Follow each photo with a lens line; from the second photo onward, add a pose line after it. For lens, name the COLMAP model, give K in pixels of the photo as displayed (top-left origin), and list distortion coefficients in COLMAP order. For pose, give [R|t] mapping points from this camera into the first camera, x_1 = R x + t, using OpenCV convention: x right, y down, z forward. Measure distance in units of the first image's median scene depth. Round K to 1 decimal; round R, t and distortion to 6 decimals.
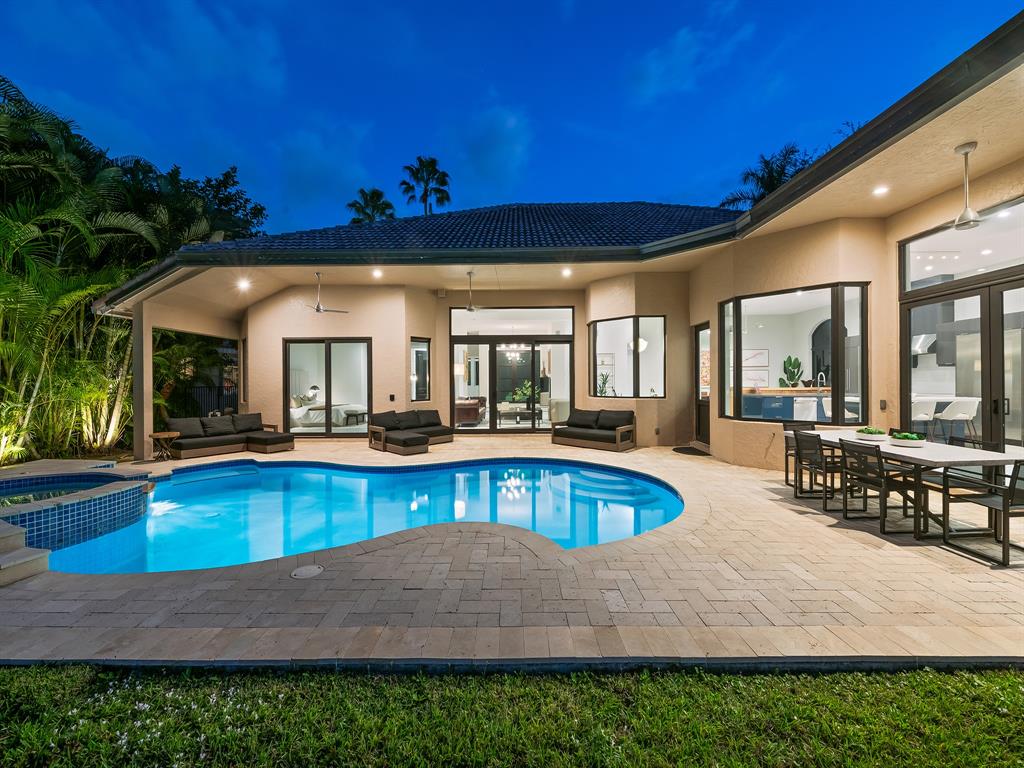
lens RADIAL K [[404.7, 0, 514.2], [0, 404.7, 382.3], [0, 0, 1]] dist [0.000922, -0.002425]
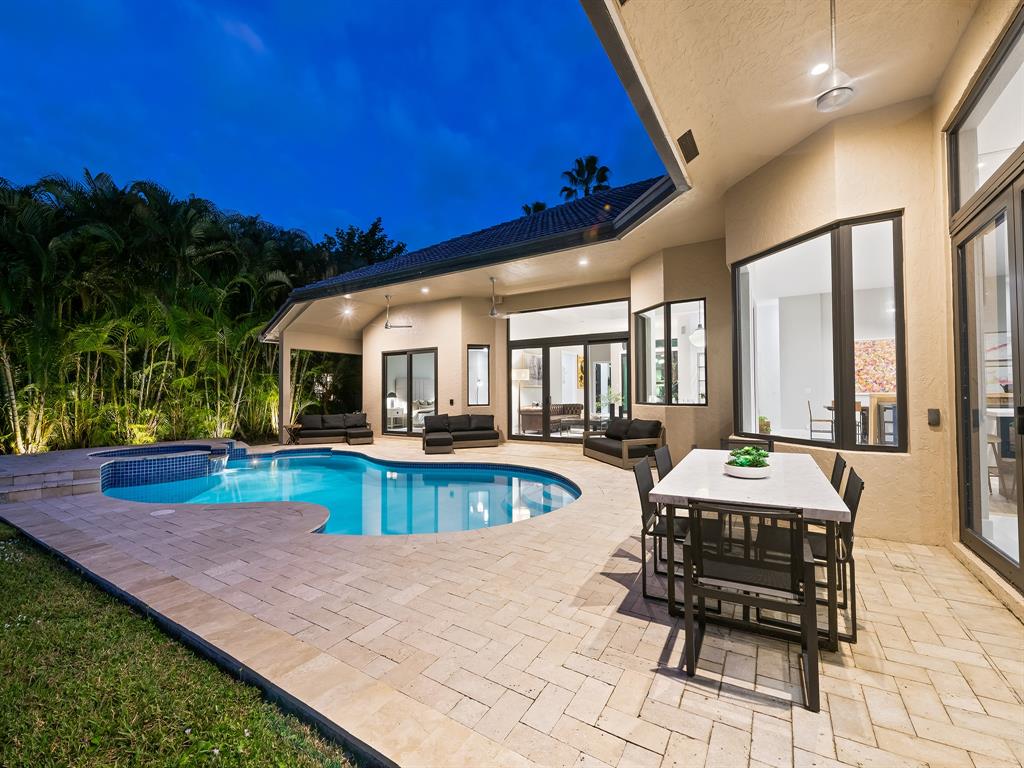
lens RADIAL K [[431.0, 0, 512.0], [0, 431.0, 384.0], [0, 0, 1]] dist [0.001315, -0.000252]
pose [[0.854599, -0.010694, -0.519178, 0.482680], [0.001412, 0.999832, -0.018270, 0.012125], [0.519286, 0.014880, 0.854471, 0.111373]]
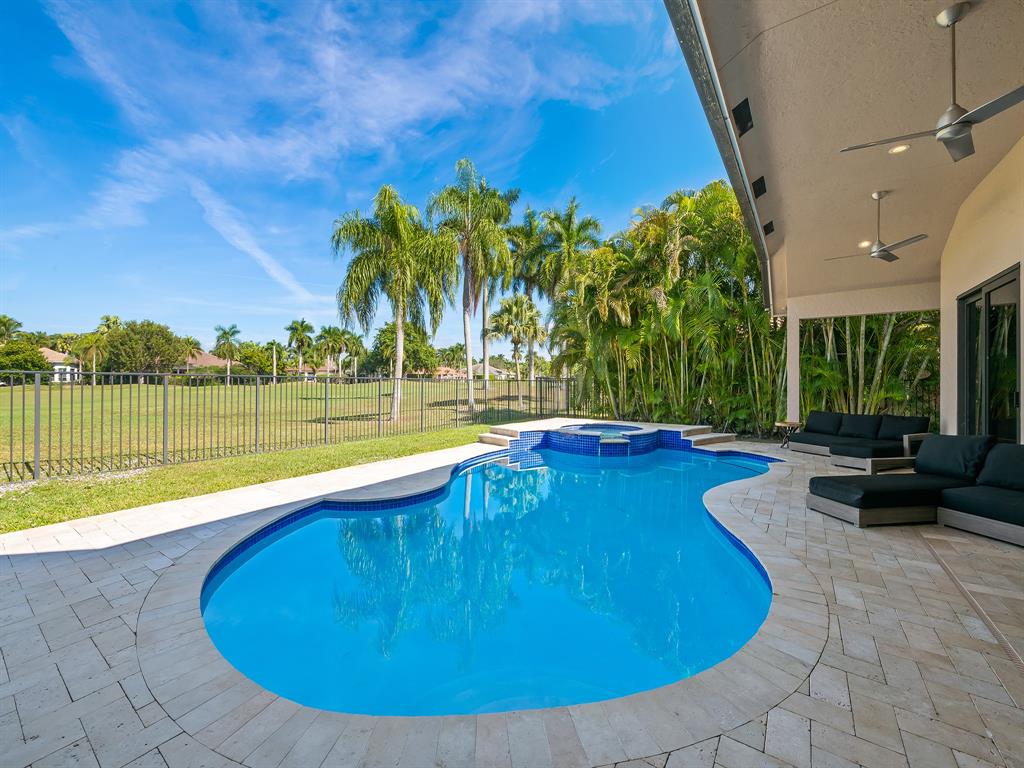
lens RADIAL K [[404.7, 0, 514.2], [0, 404.7, 382.3], [0, 0, 1]] dist [0.000922, -0.002425]
pose [[-0.569284, 0.007970, -0.822102, 0.339395], [0.003790, 0.999968, 0.007070, 0.011829], [0.822132, 0.000909, -0.569296, 0.891707]]
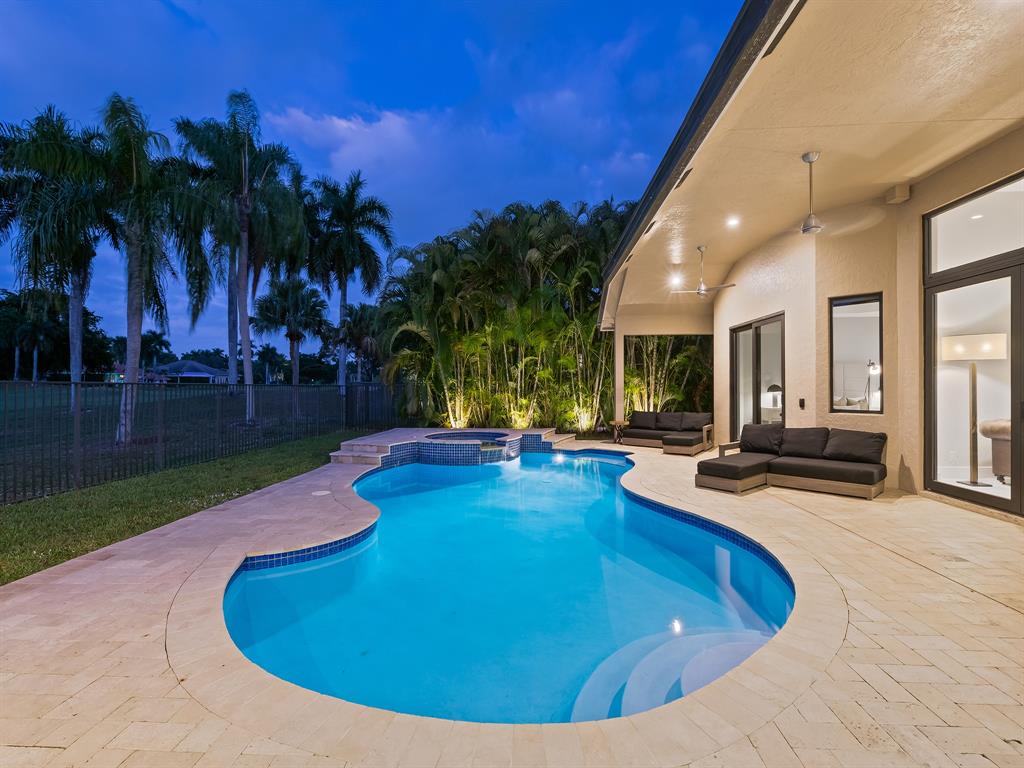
lens RADIAL K [[451.6, 0, 516.2], [0, 451.6, 383.4], [0, 0, 1]] dist [0.005591, -0.000026]
pose [[-0.050835, 0.003944, -0.998699, 0.457786], [0.002725, 0.999989, 0.003810, 0.003727], [0.998703, -0.002527, -0.050845, 0.666443]]
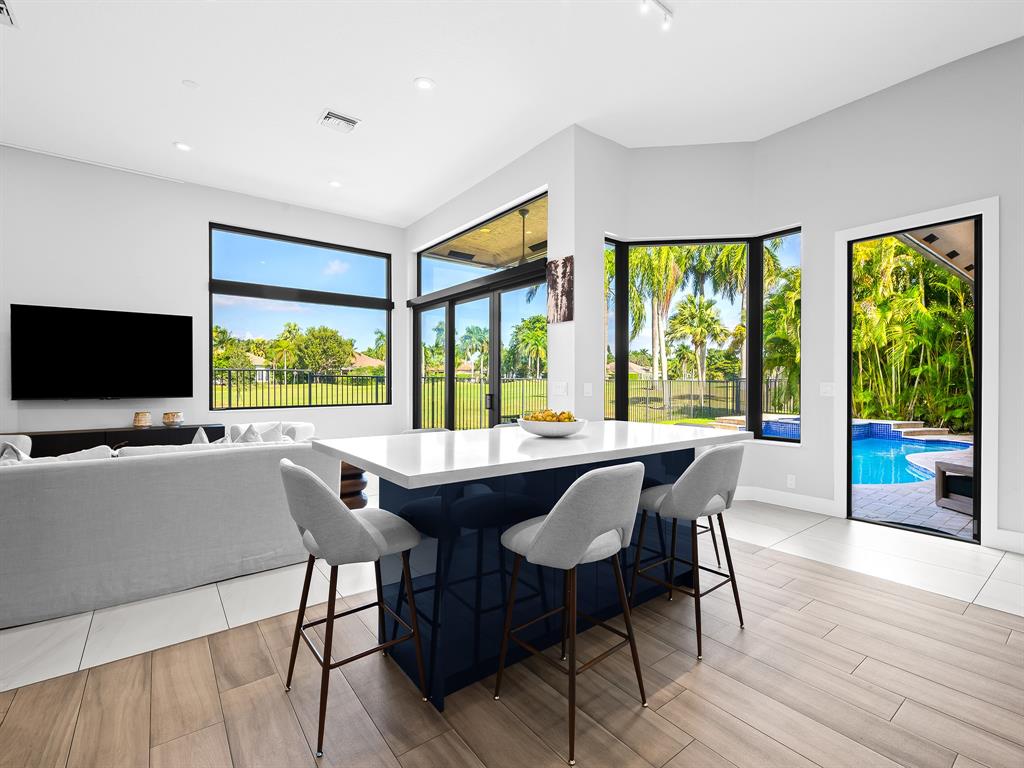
lens RADIAL K [[463.4, 0, 512.0], [0, 463.4, 384.0], [0, 0, 1]] dist [-0.000931, -0.000378]
pose [[-0.788752, 0.009553, -0.614637, 1.006378], [0.004295, 0.999940, 0.010030, 0.002942], [0.614696, 0.005271, -0.788746, 1.050343]]
